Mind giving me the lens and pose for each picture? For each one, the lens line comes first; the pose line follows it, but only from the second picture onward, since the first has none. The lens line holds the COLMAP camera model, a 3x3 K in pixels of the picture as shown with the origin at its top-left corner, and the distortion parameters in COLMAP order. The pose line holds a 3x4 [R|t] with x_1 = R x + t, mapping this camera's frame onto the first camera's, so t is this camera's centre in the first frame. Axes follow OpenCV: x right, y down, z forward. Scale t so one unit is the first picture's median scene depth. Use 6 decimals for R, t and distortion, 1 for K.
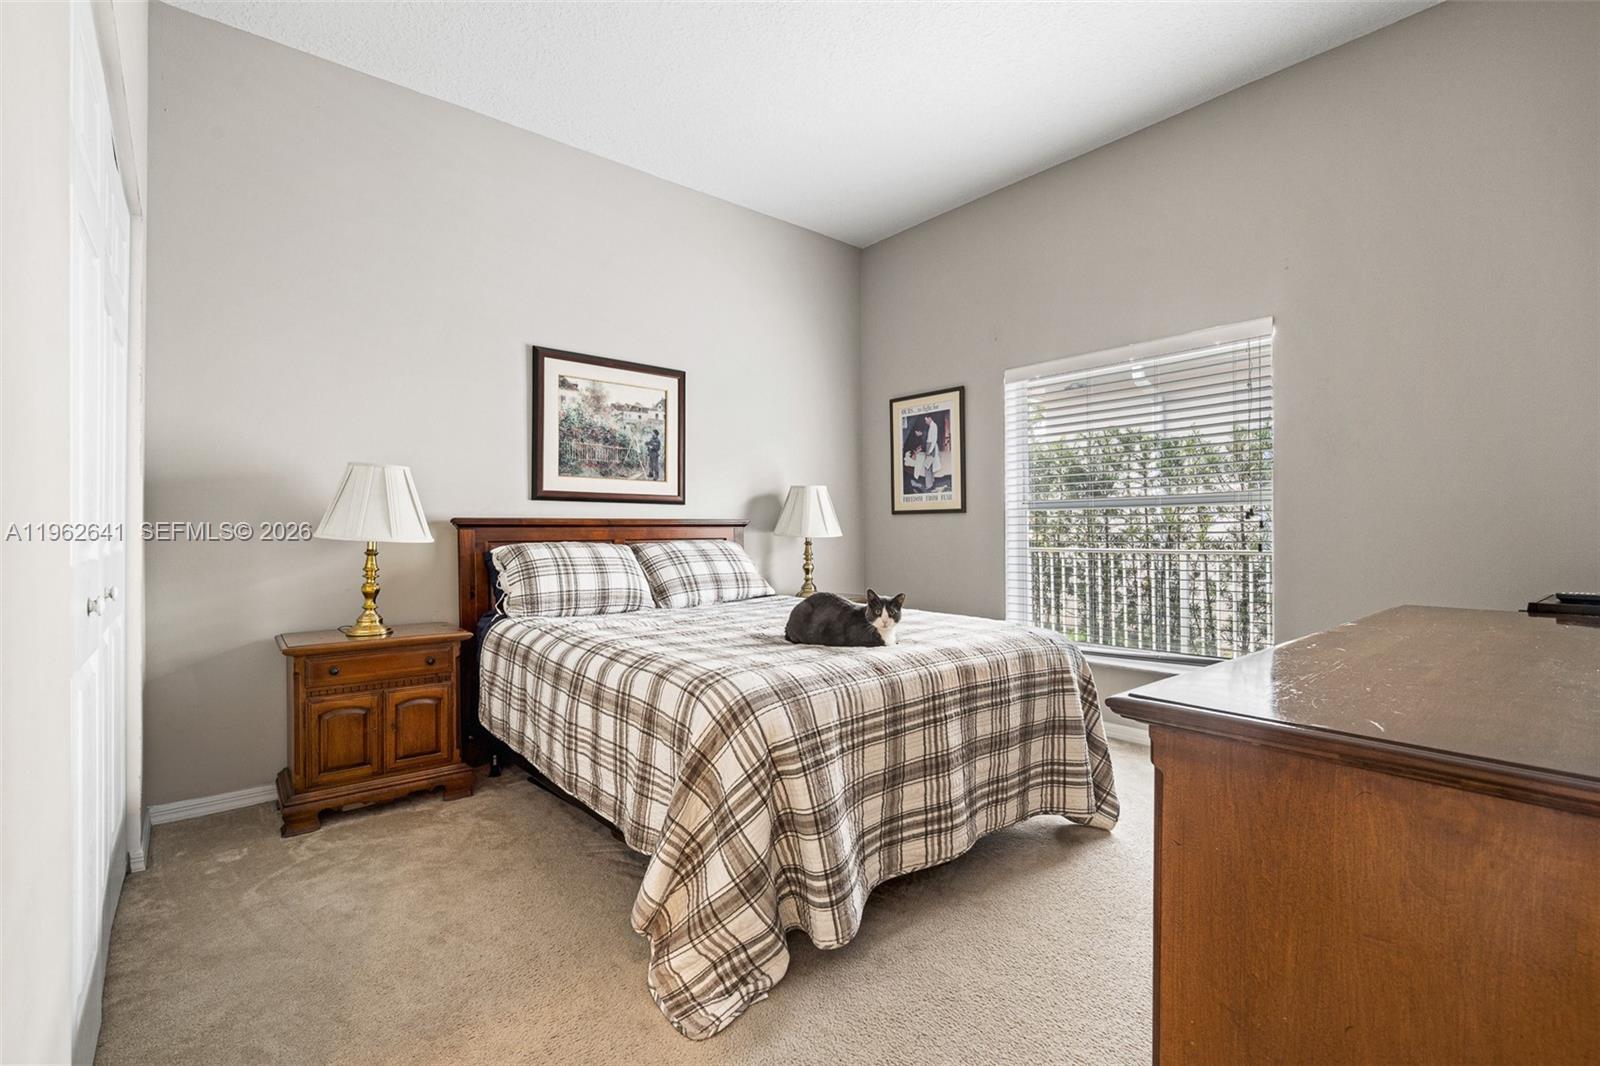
lens RADIAL K [[741.6, 0, 792.8], [0, 741.6, 533.0], [0, 0, 1]] dist [-0.001728, 0.000139]
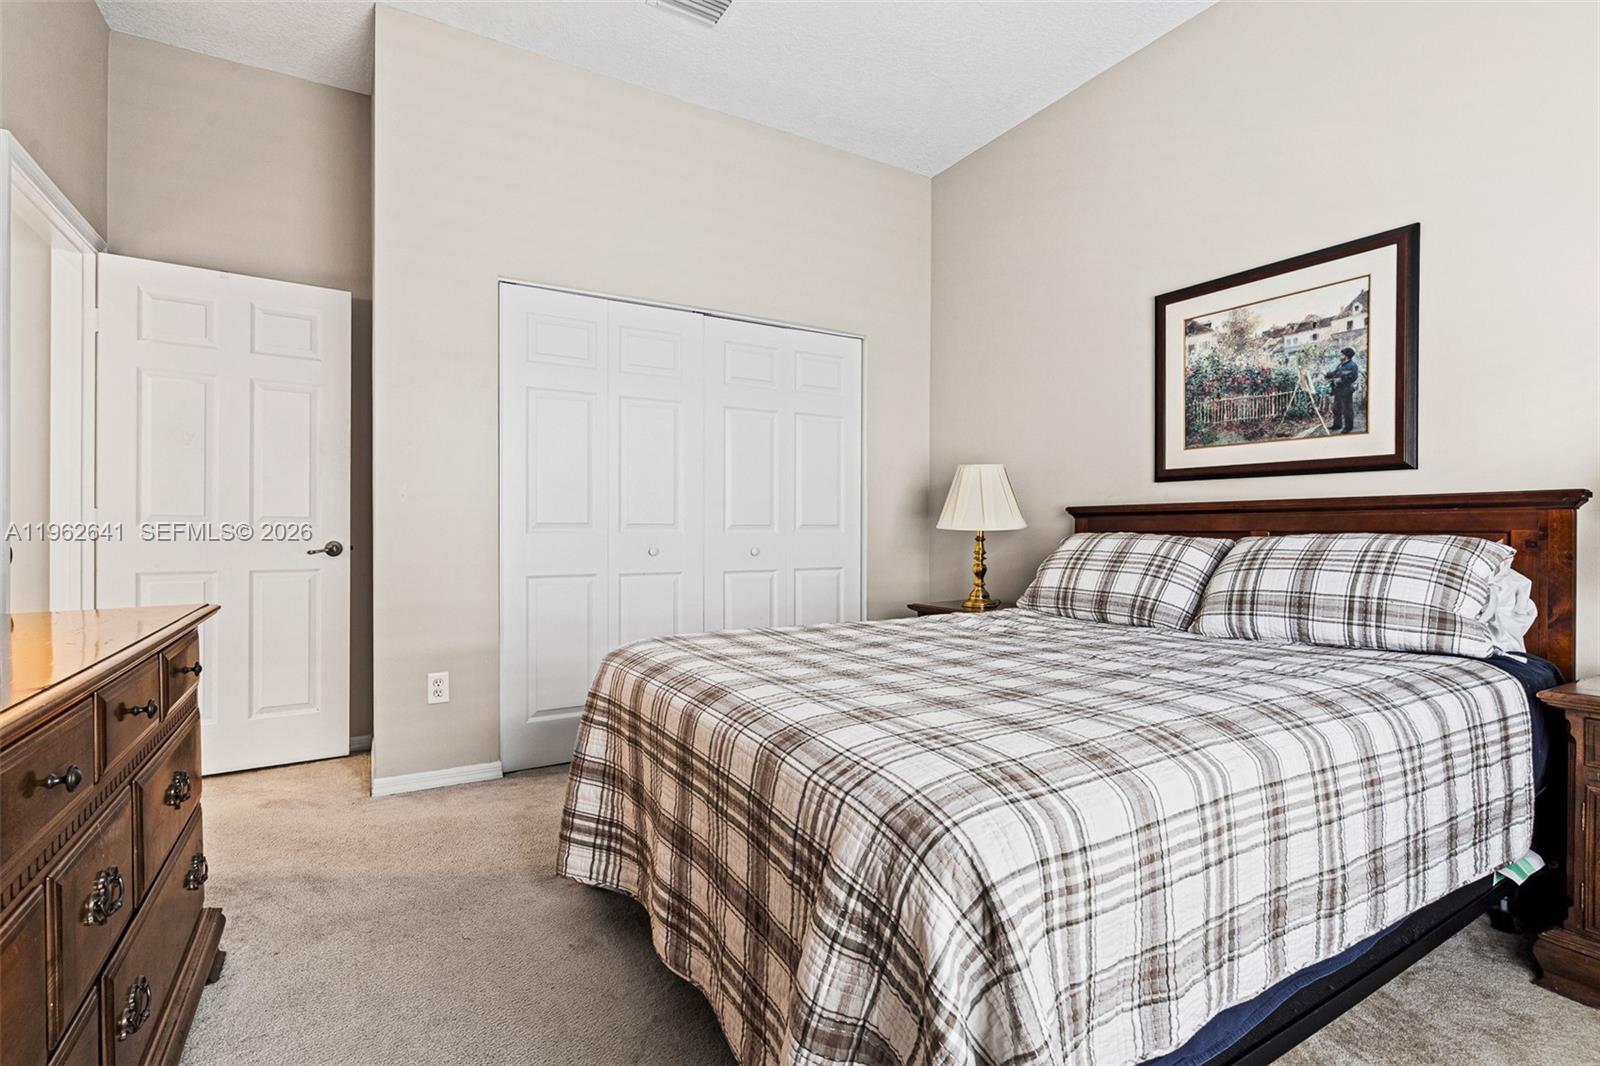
lens RADIAL K [[741.6, 0, 792.8], [0, 741.6, 533.0], [0, 0, 1]] dist [-0.001728, 0.000139]
pose [[-0.160437, 0.005619, -0.987030, 0.504885], [-0.006771, 0.999954, 0.006793, 0.008742], [0.987023, 0.007773, -0.160392, 0.692647]]
